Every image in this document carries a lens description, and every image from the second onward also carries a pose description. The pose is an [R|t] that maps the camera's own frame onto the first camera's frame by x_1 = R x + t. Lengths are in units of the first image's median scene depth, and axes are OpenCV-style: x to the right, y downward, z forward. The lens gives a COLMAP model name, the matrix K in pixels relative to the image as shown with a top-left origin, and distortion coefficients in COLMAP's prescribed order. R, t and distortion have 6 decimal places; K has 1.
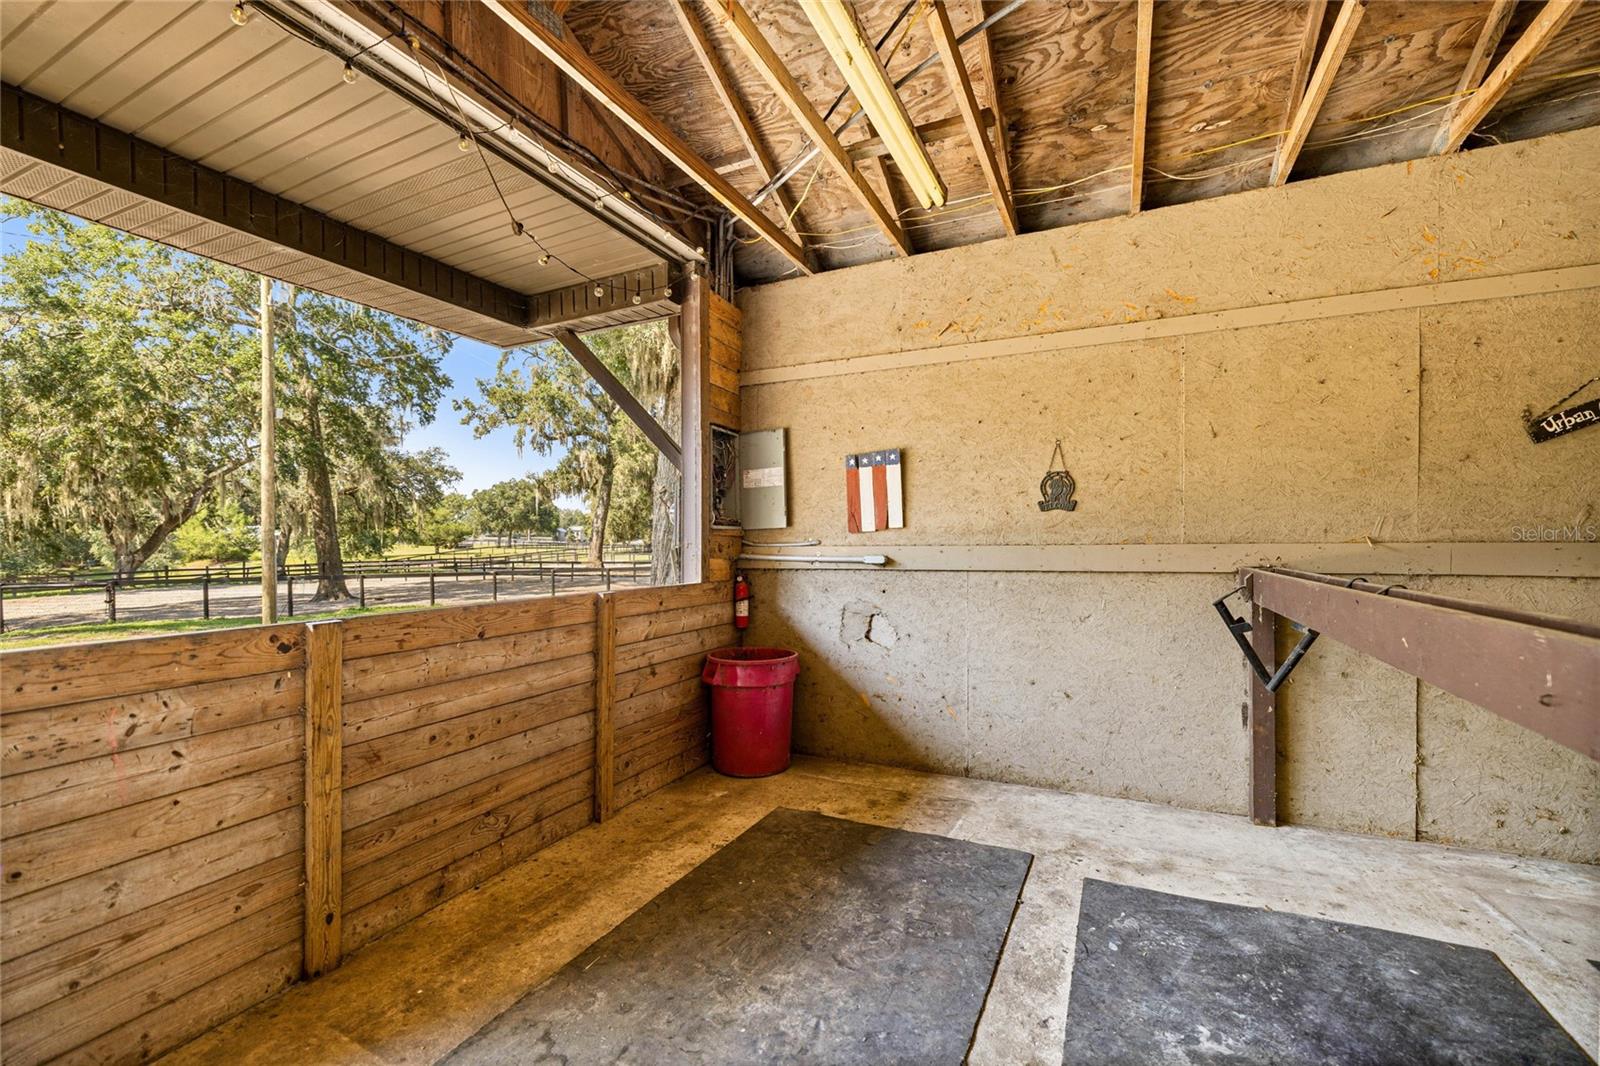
lens RADIAL K [[677.8, 0, 800.1], [0, 677.8, 554.4], [0, 0, 1]] dist [-0.000130, -0.000162]
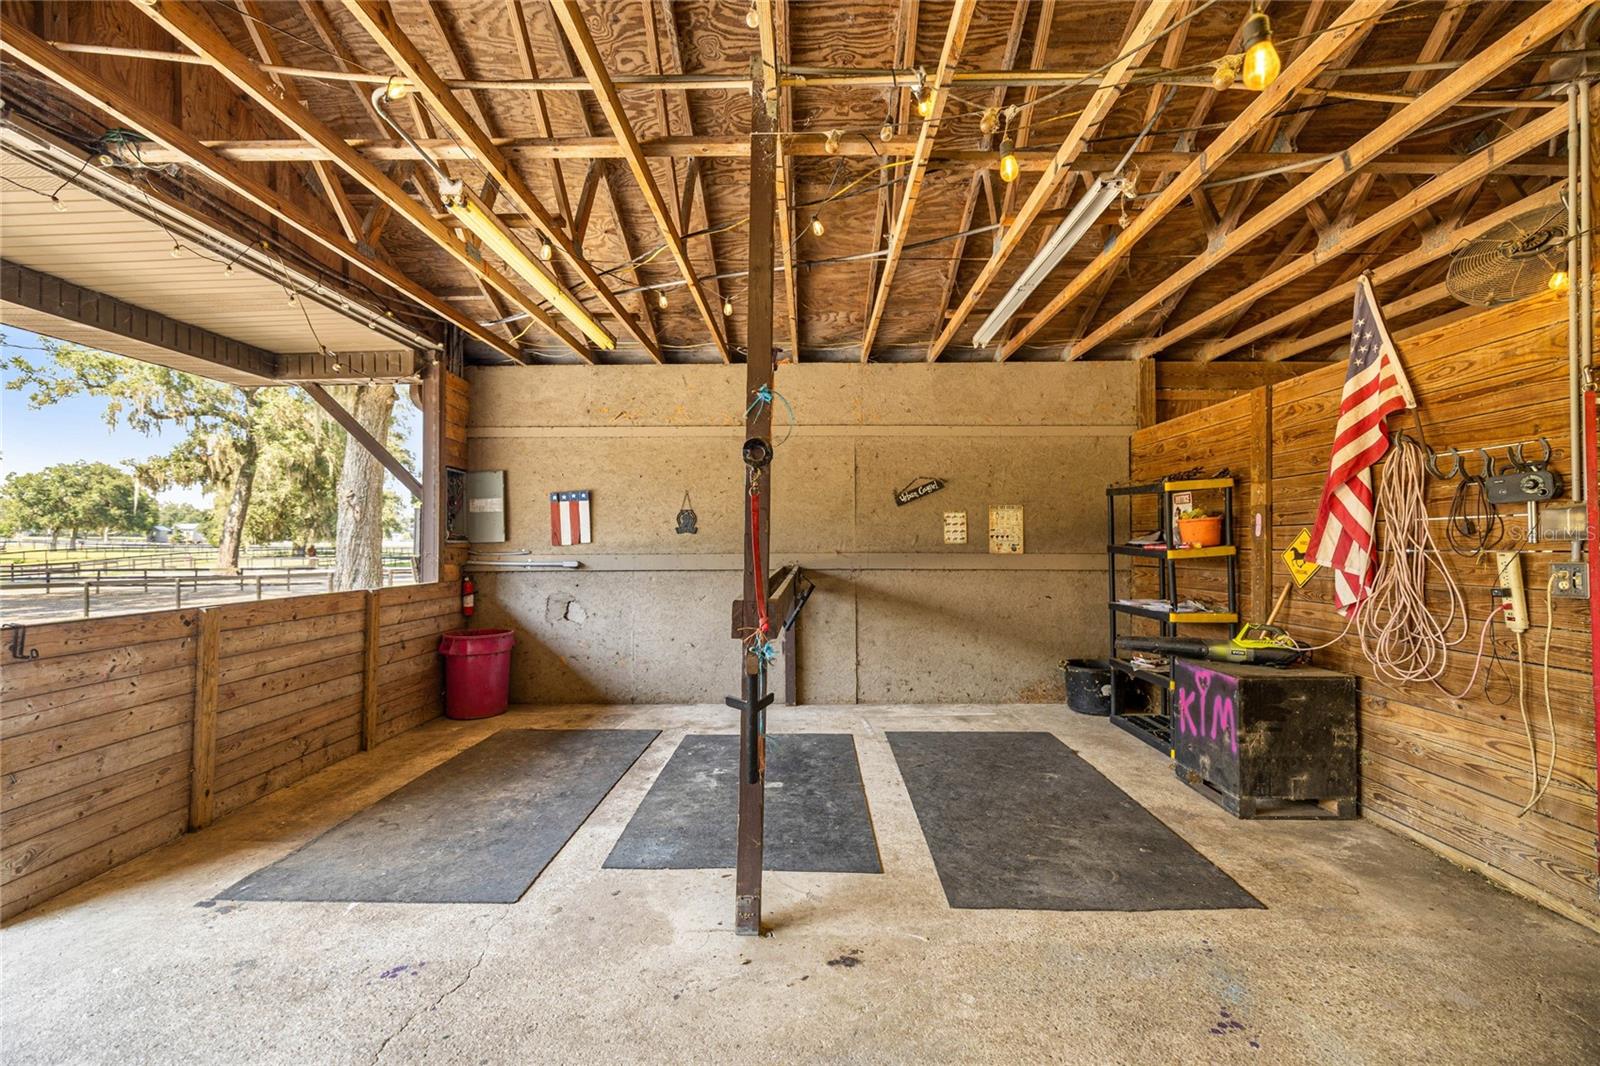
lens RADIAL K [[673.5, 0, 797.4], [0, 673.5, 536.6], [0, 0, 1]] dist [0.003646, 0.000061]
pose [[0.912006, 0.006154, 0.410130, -0.053478], [0.005813, 0.999593, -0.027925, -0.010556], [-0.410135, 0.027852, 0.911600, -0.689064]]
